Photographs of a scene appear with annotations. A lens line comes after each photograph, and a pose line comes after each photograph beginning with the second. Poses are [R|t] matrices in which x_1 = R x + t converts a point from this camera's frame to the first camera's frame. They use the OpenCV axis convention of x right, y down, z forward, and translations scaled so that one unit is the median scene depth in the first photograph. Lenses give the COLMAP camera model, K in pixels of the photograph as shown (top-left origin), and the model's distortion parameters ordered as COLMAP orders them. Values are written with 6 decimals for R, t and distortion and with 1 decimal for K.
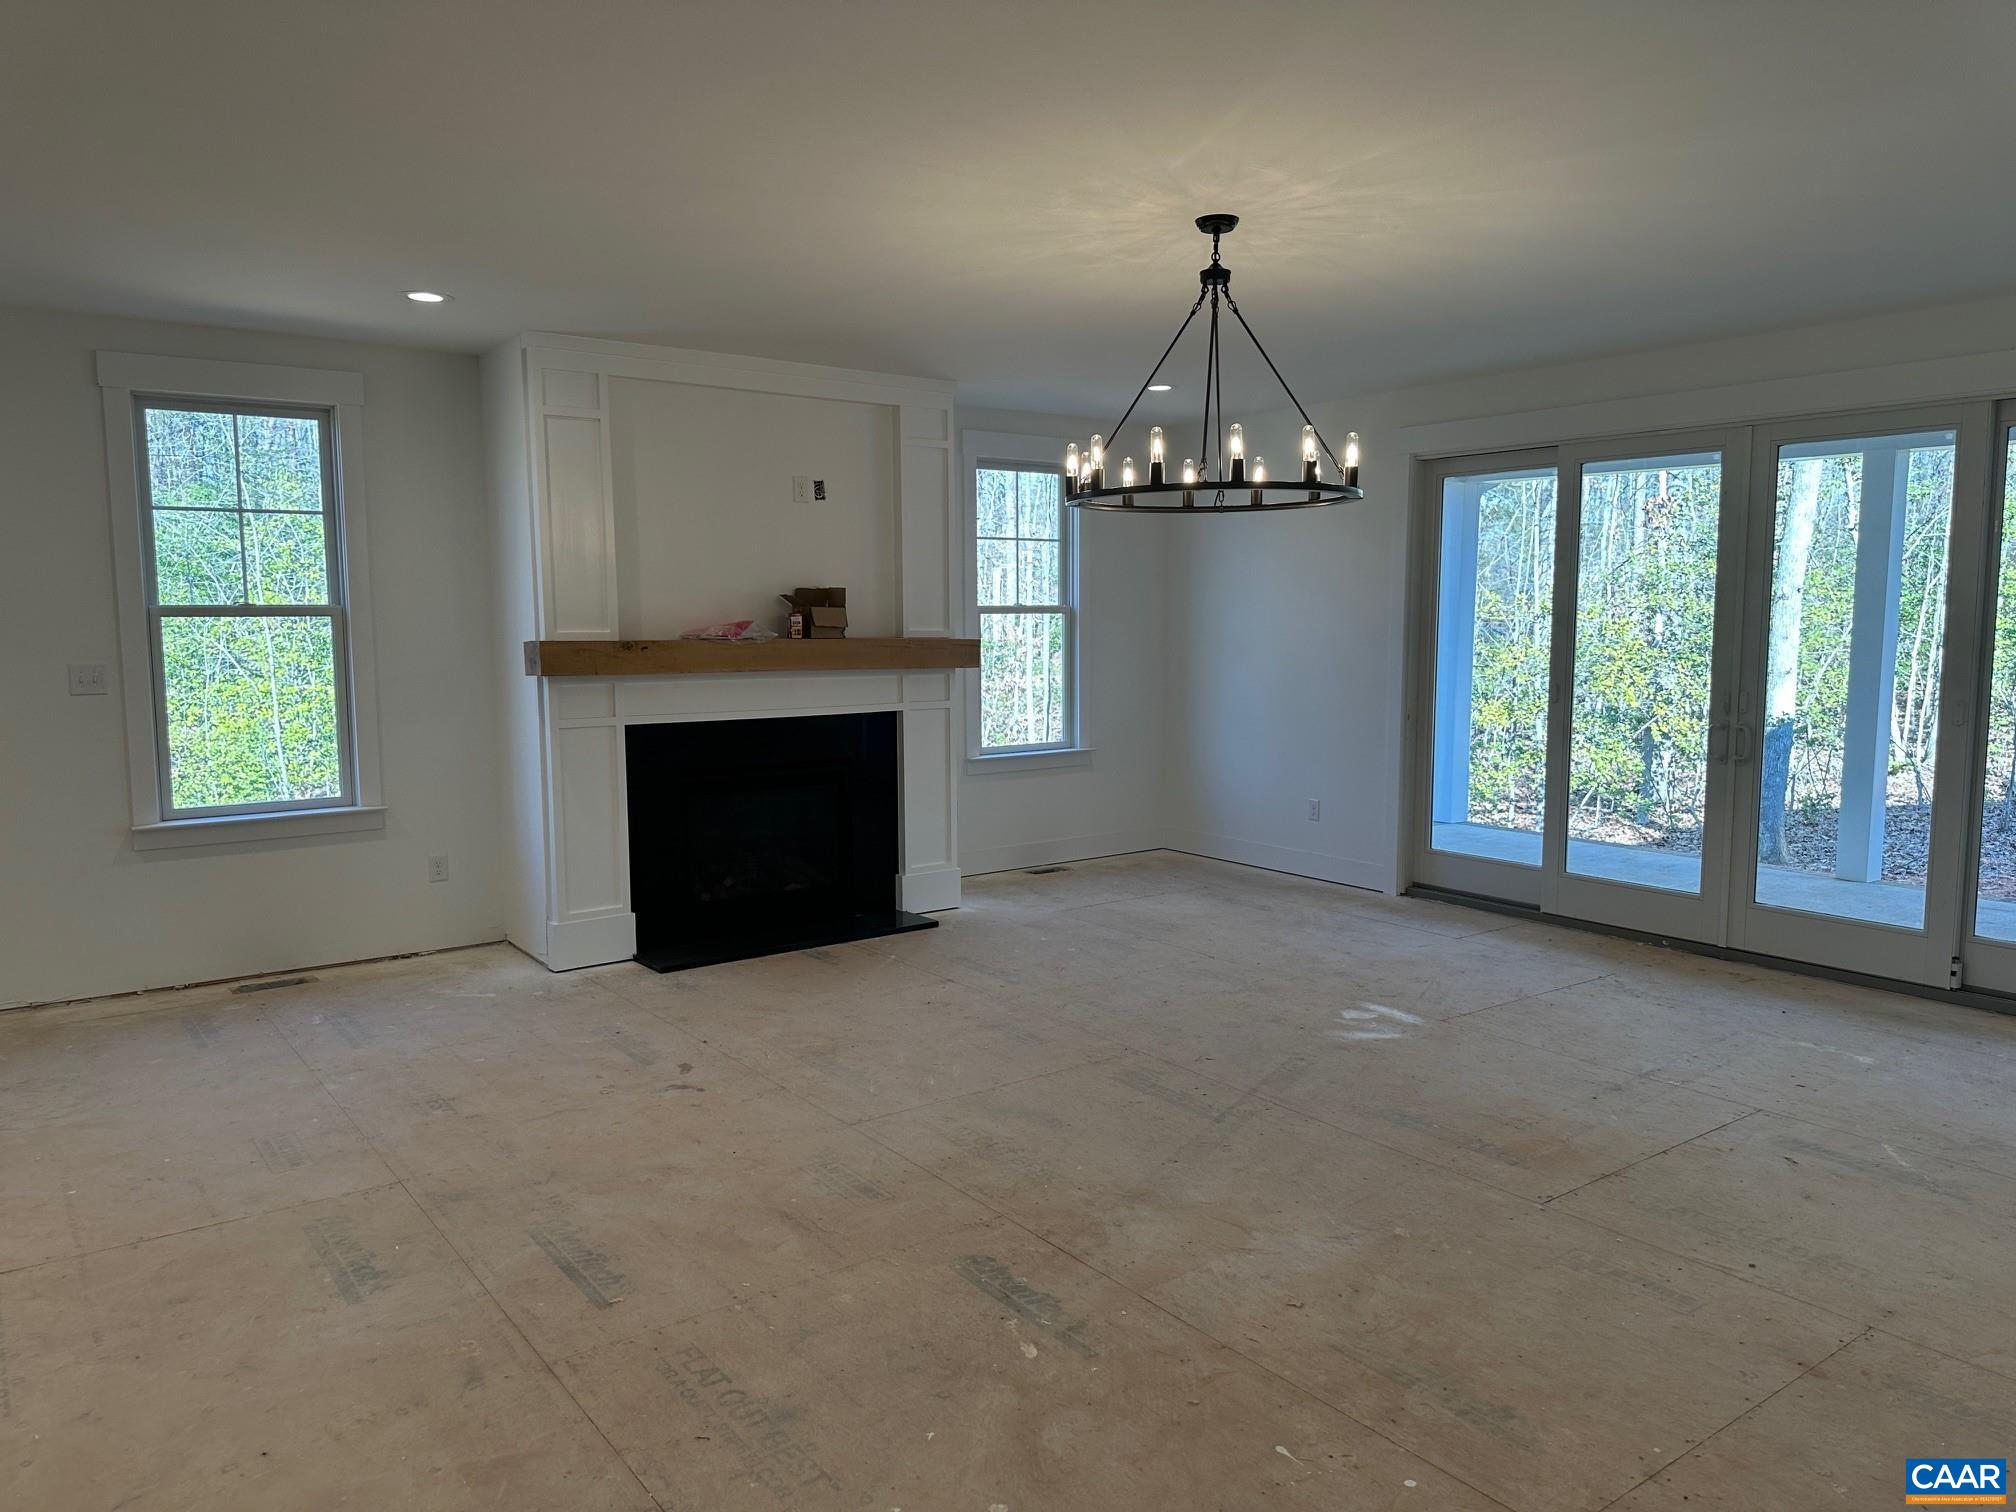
lens RADIAL K [[1376.1, 0, 995.1], [0, 1376.1, 744.3], [0, 0, 1]] dist [0.013724, -0.037480]
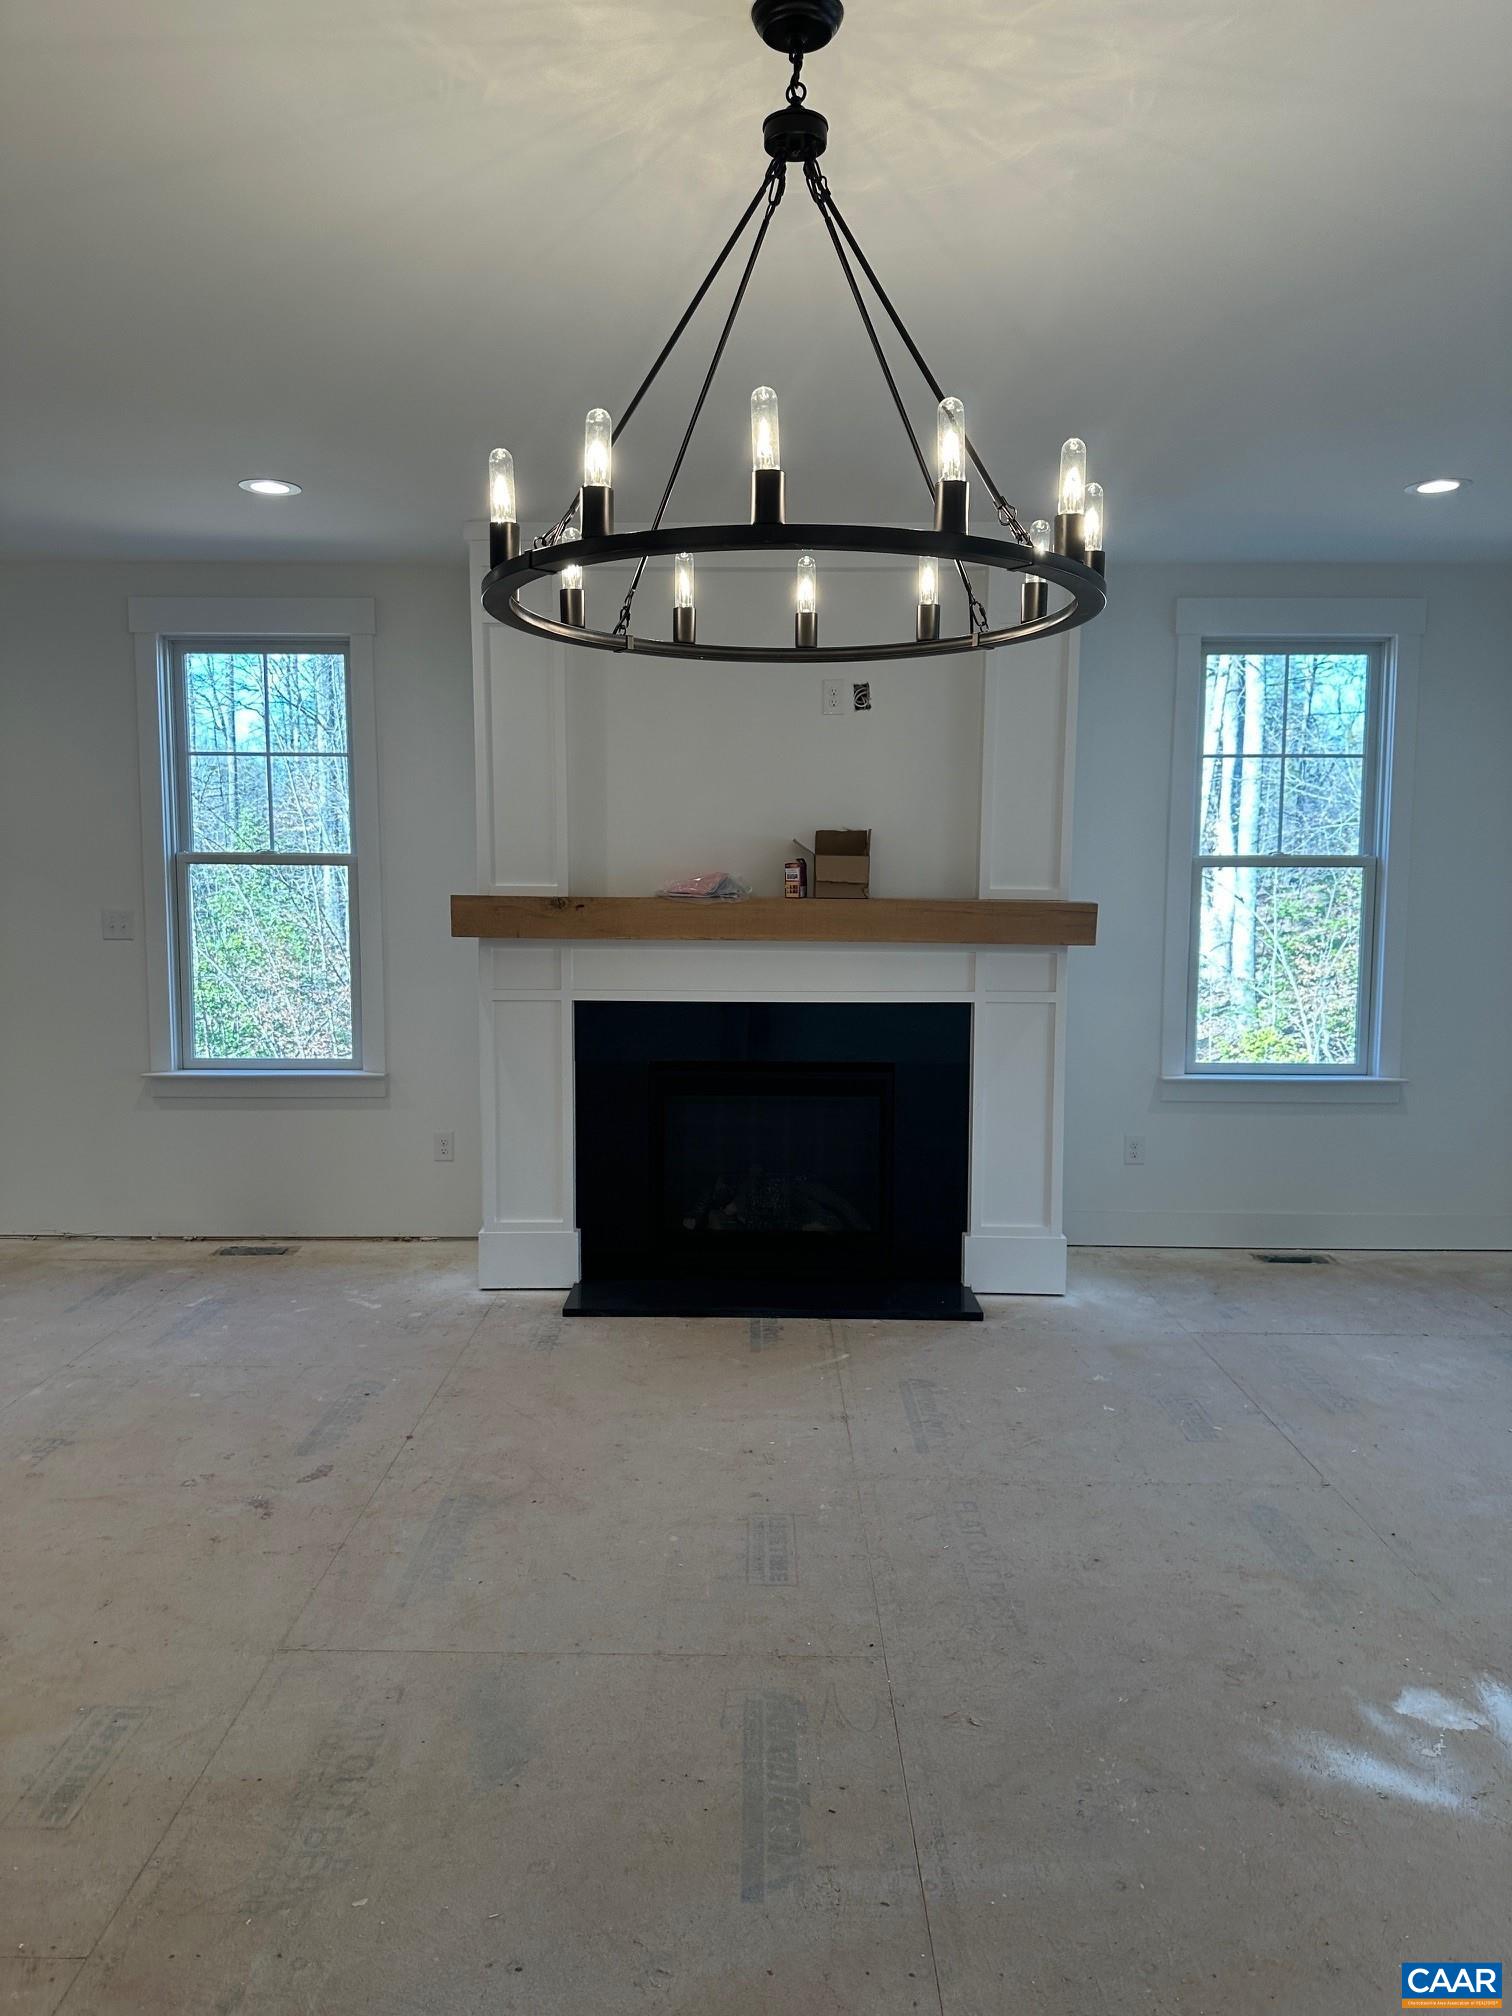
lens RADIAL K [[1376.1, 0, 759.5], [0, 1376.1, 1012.1], [0, 0, 1]] dist [0.013724, -0.037480]
pose [[0.800412, 0.067260, -0.595665, 0.308343], [-0.063355, 0.997612, 0.027515, -0.037890], [0.596093, 0.015715, 0.802762, 0.429924]]
